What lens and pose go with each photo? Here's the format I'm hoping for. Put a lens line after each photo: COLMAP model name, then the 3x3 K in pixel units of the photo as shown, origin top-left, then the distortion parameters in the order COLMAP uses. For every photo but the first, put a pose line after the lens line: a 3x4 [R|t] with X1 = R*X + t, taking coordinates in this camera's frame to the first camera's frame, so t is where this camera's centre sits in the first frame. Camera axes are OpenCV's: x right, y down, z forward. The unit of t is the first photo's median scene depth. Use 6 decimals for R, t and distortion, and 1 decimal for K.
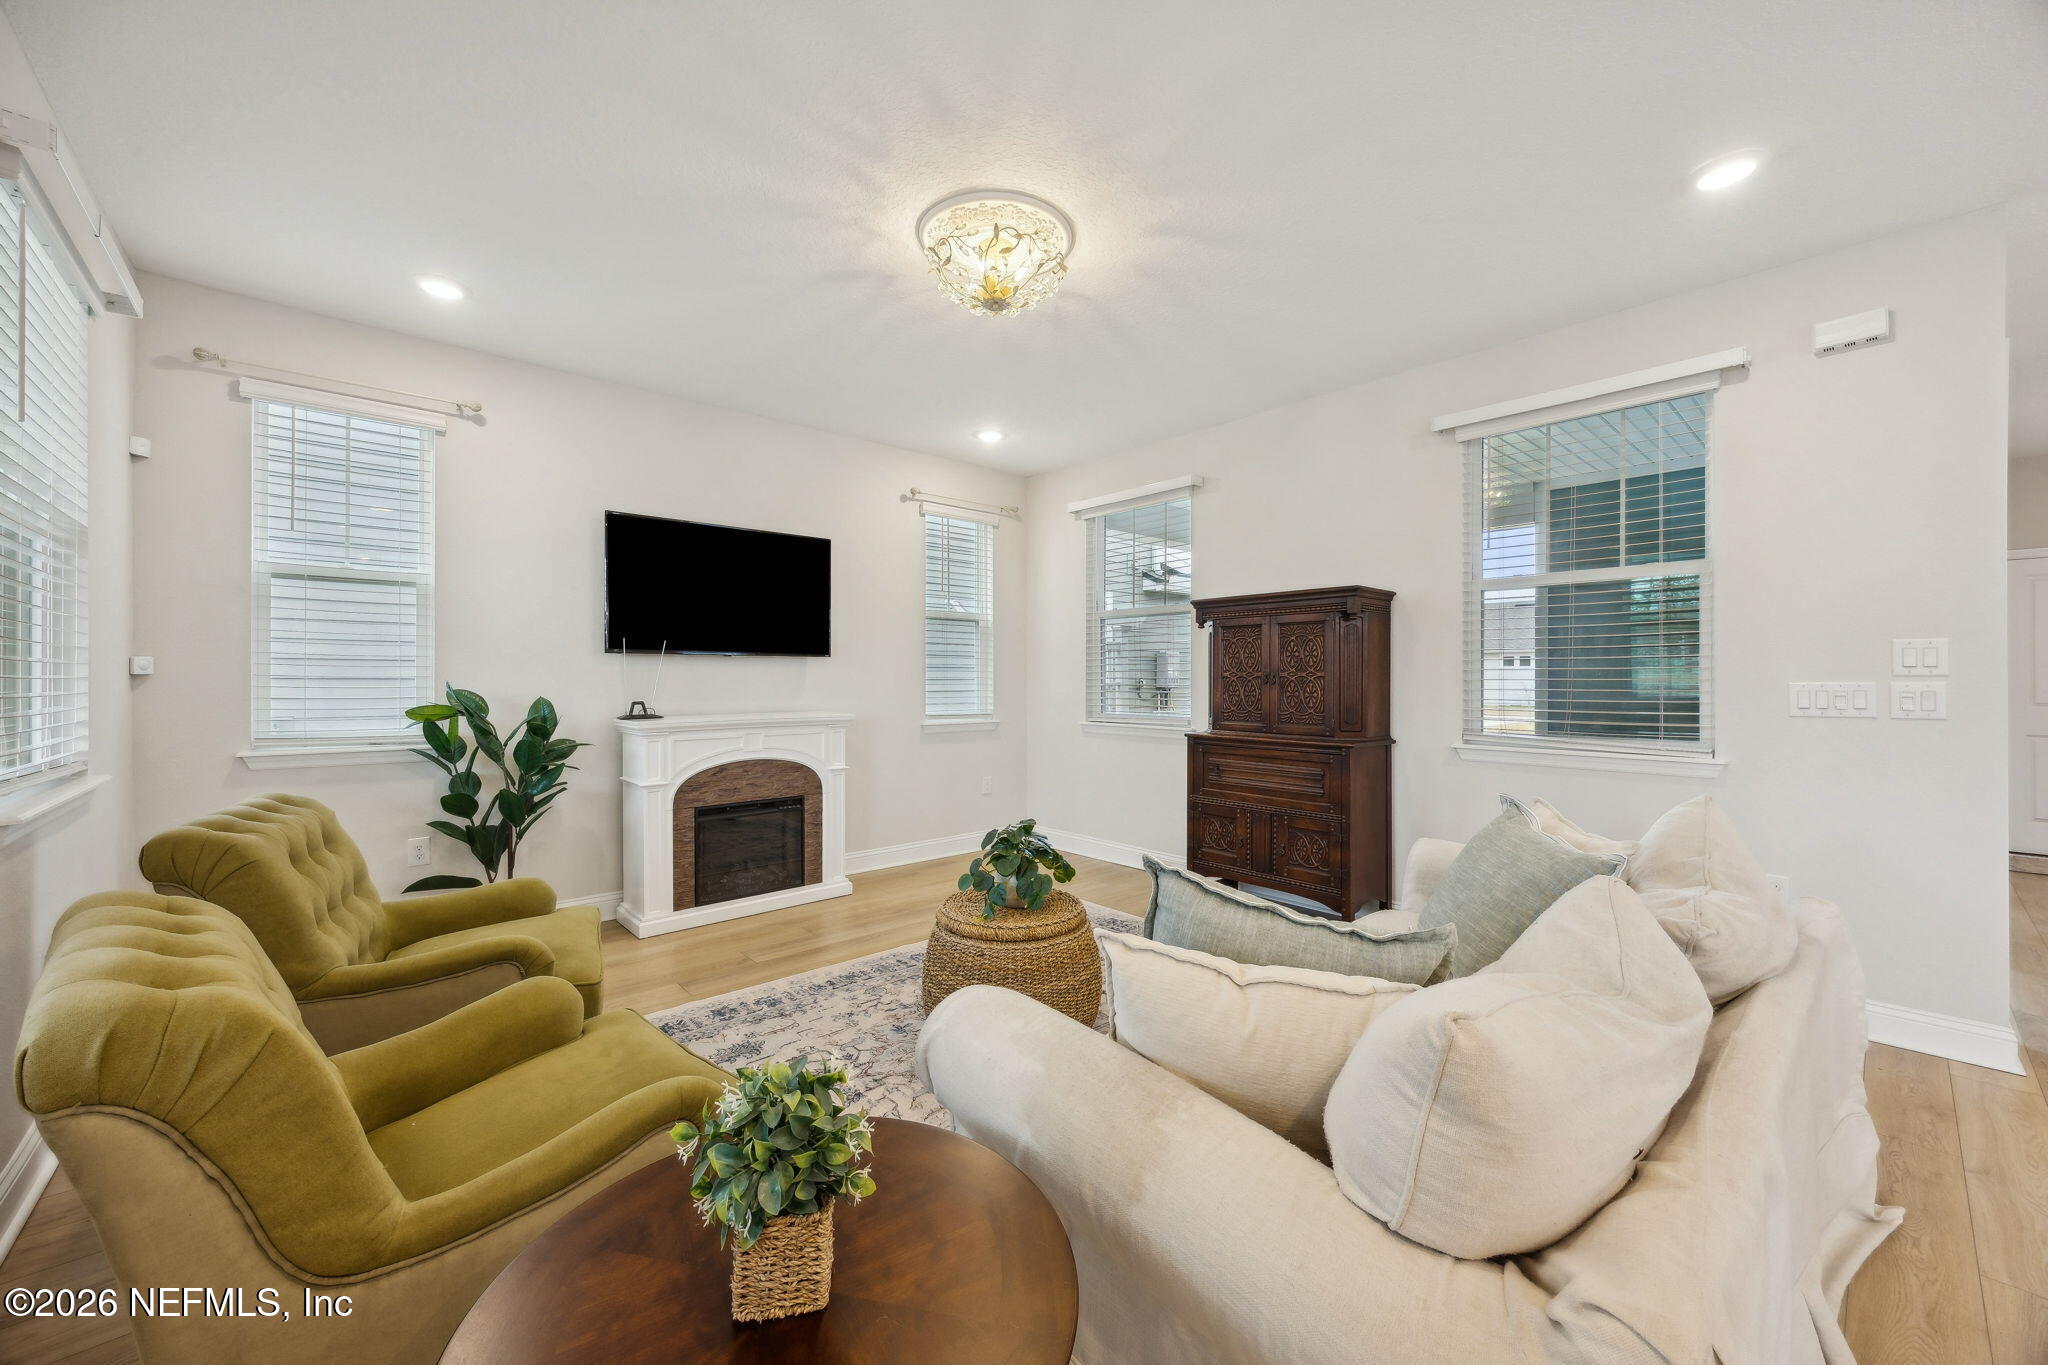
lens RADIAL K [[790.6, 0, 1048.0], [0, 790.6, 673.9], [0, 0, 1]] dist [0.003294, 0.000163]
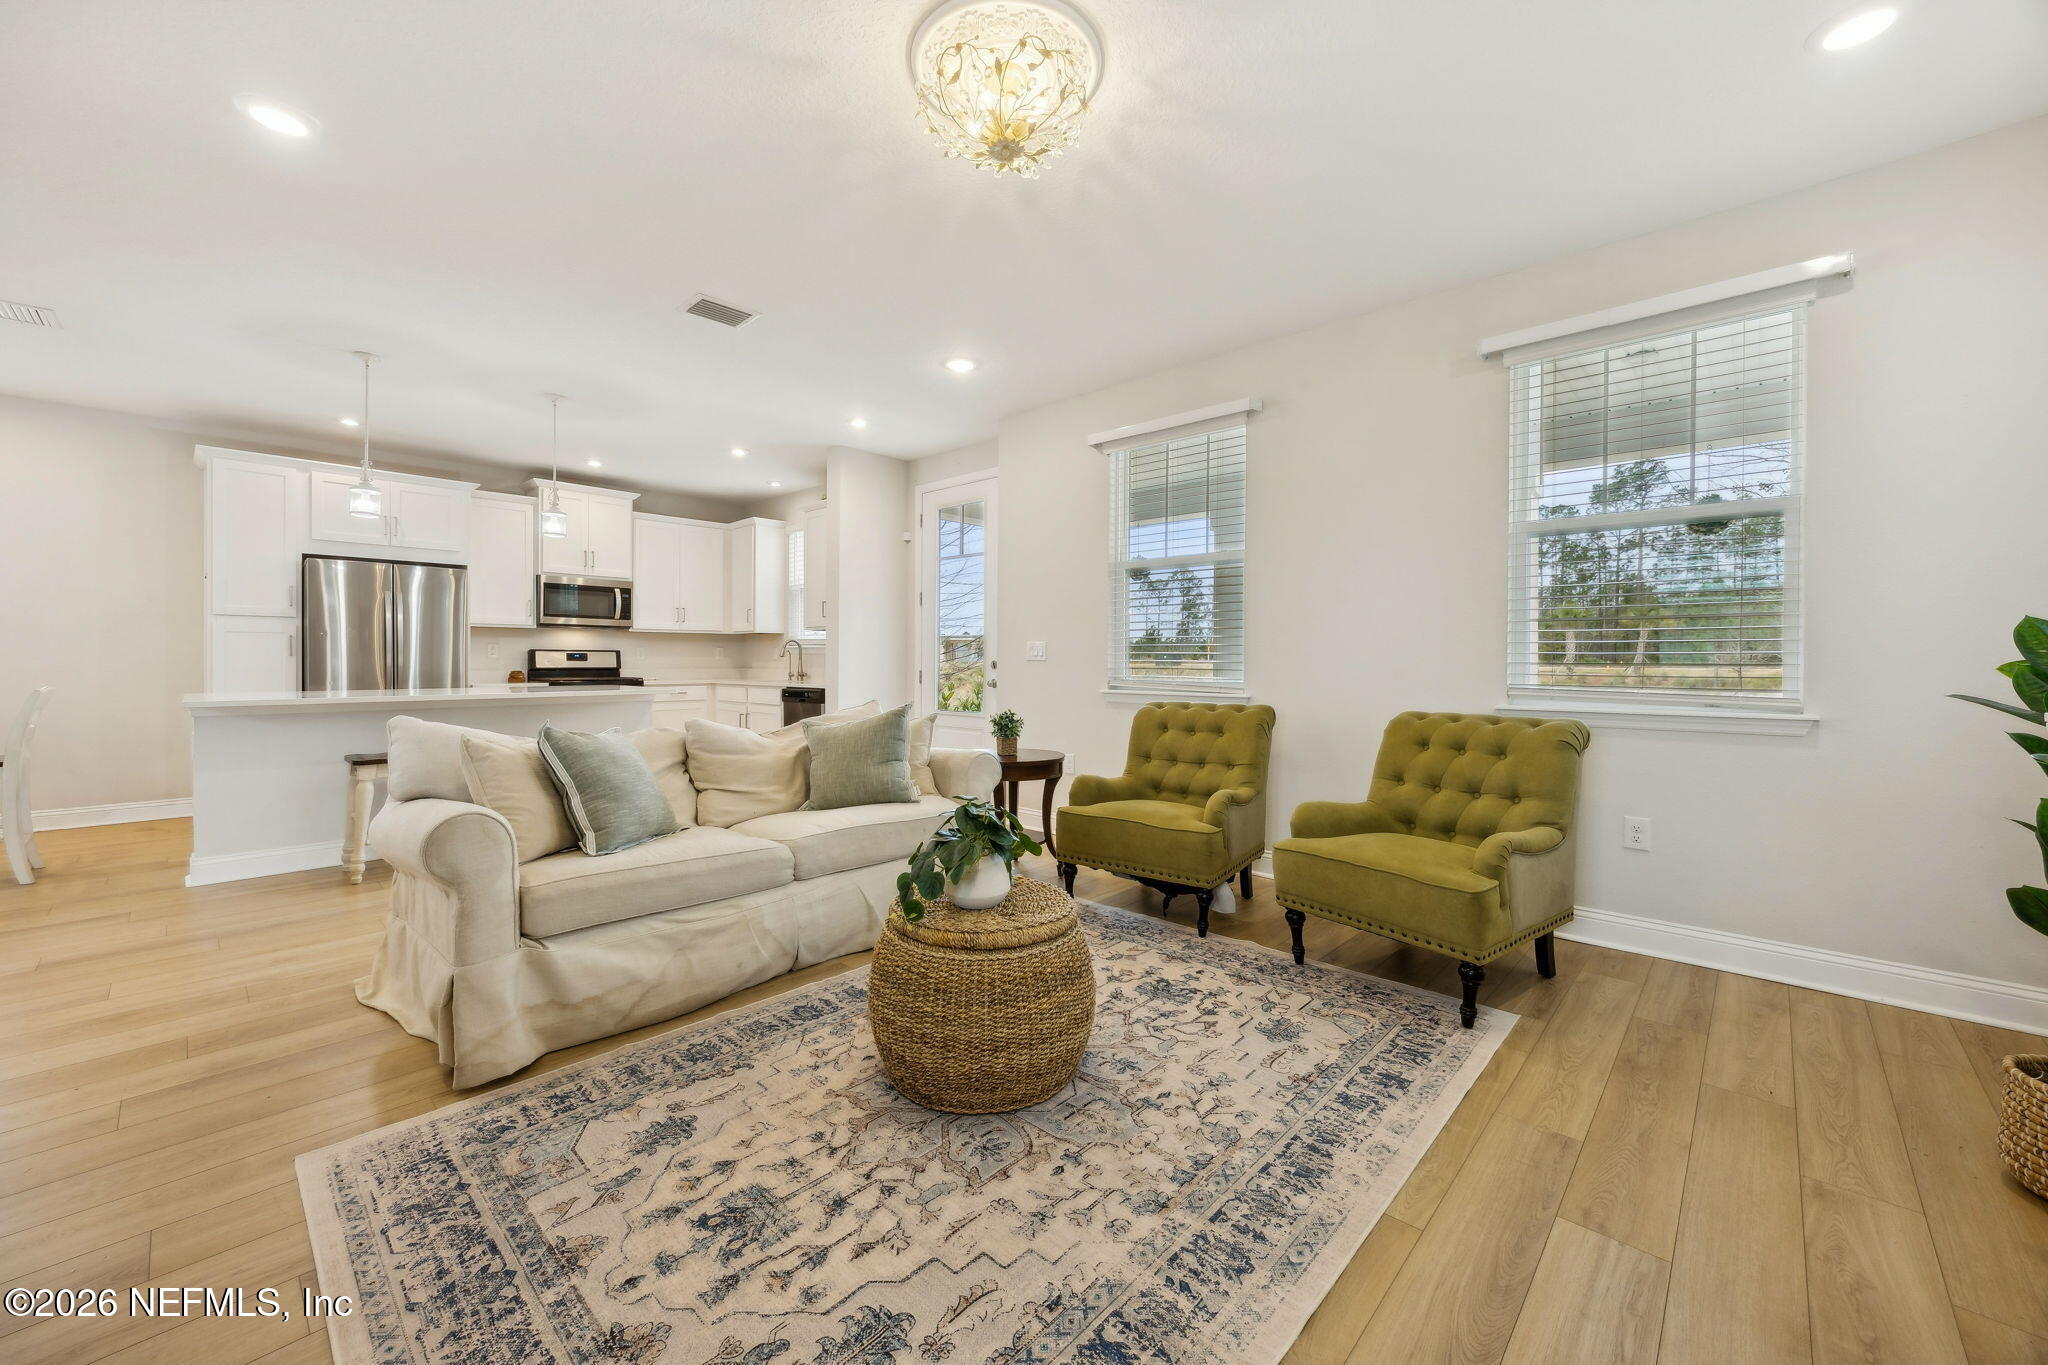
lens RADIAL K [[778.7, 0, 1025.0], [0, 778.7, 671.0], [0, 0, 1]] dist [-0.000575, -0.000021]
pose [[-0.997788, -0.004540, -0.066326, -0.028964], [-0.005421, 0.999899, 0.013103, 0.045259], [0.066259, 0.013434, -0.997712, 1.529017]]
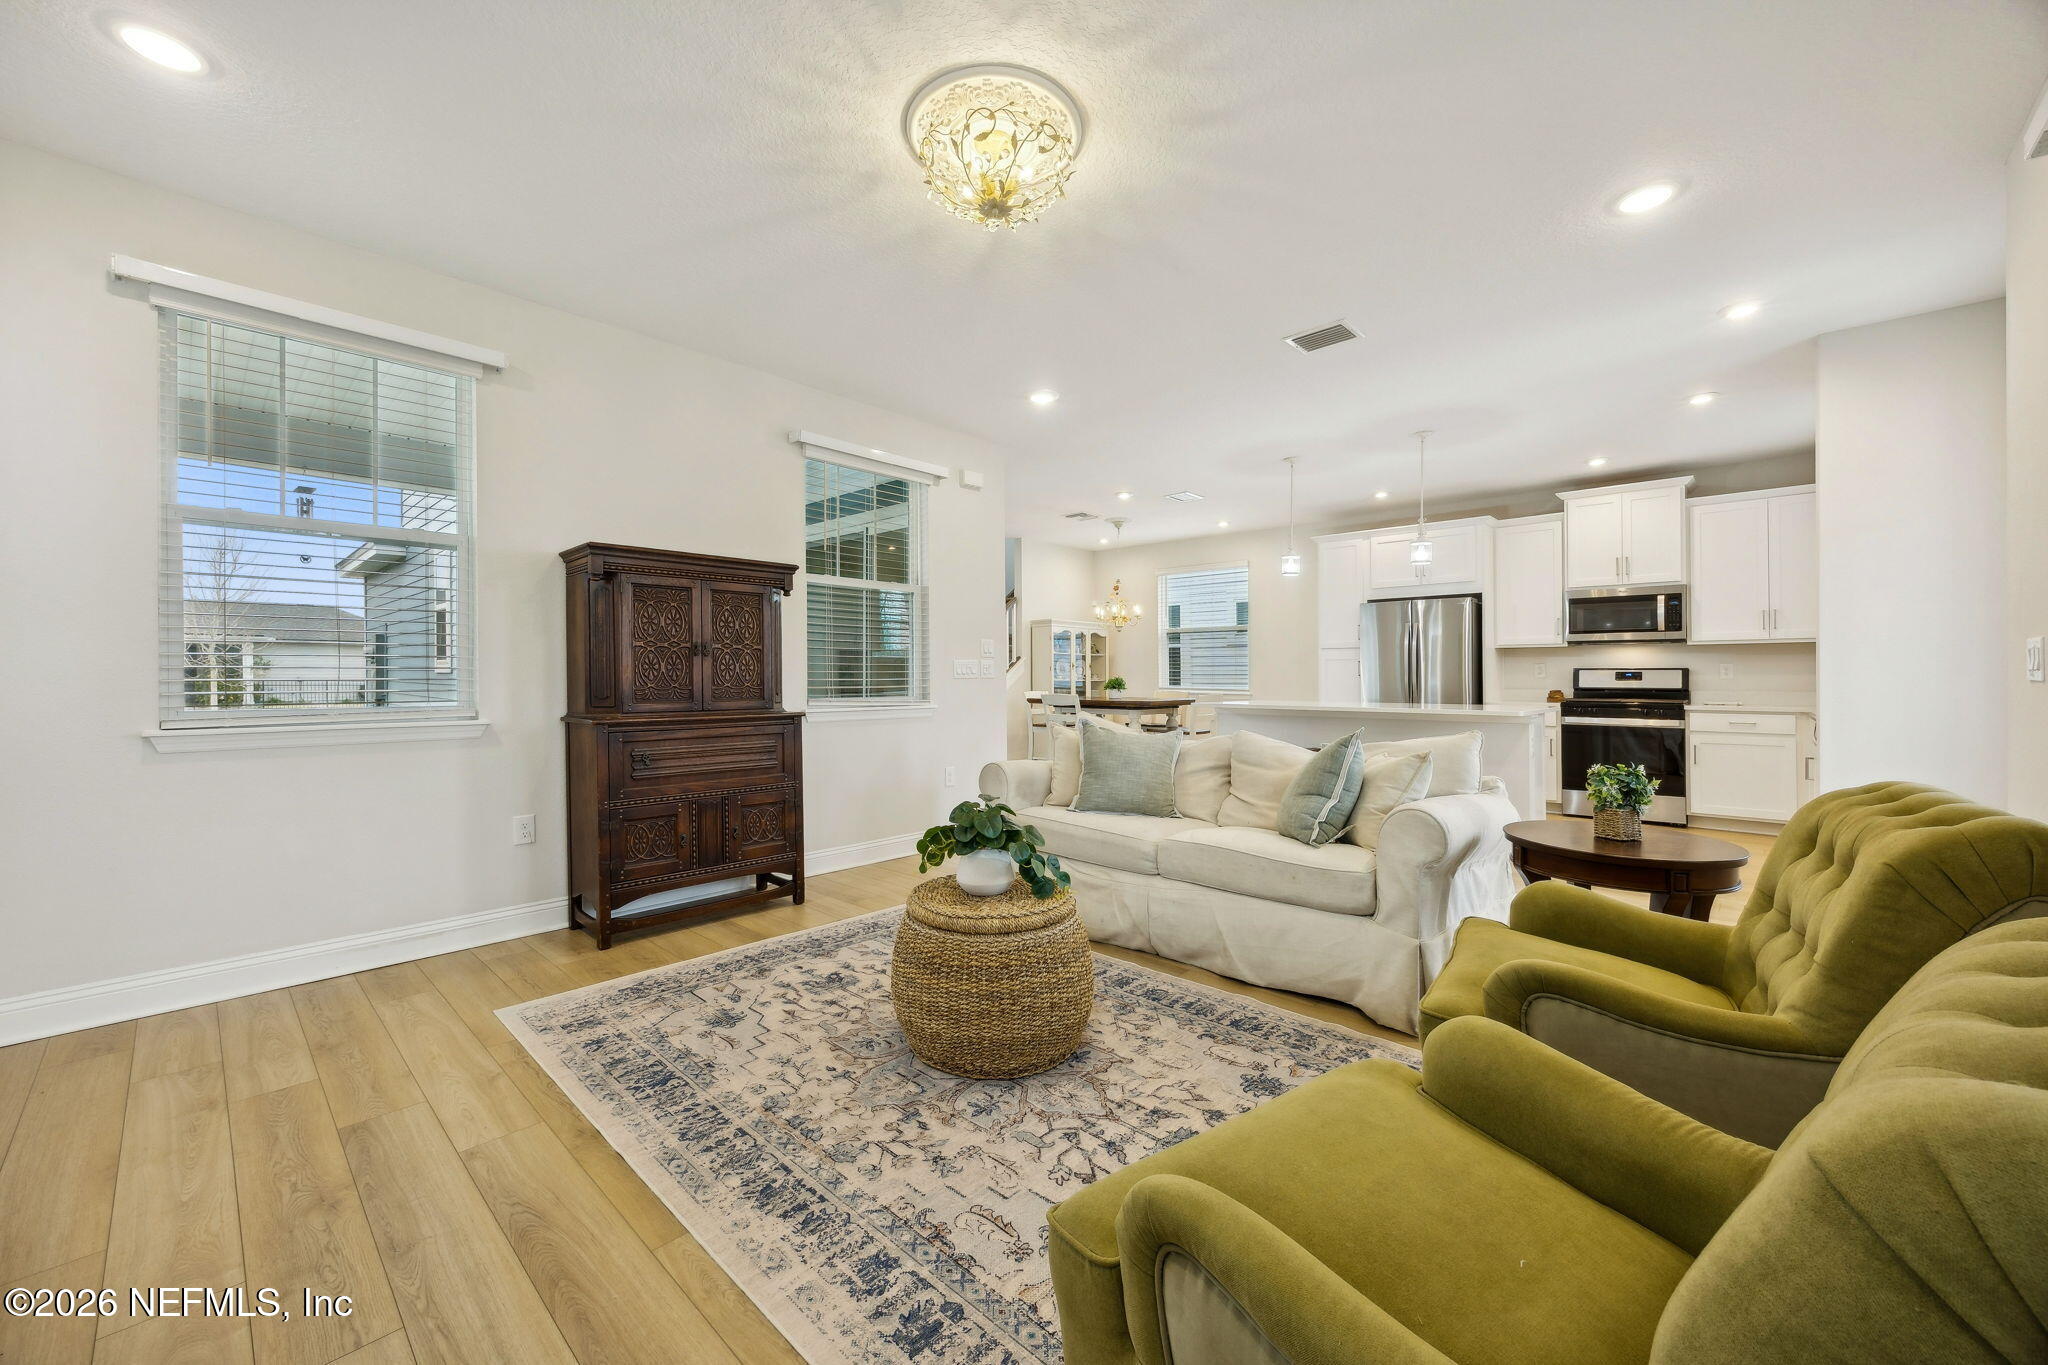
lens RADIAL K [[778.7, 0, 1025.0], [0, 778.7, 671.0], [0, 0, 1]] dist [-0.000575, -0.000021]
pose [[-0.077164, 0.005818, 0.997001, -0.790471], [-0.002497, 0.999979, -0.006029, 0.043647], [-0.997015, -0.002954, -0.077148, 0.889580]]
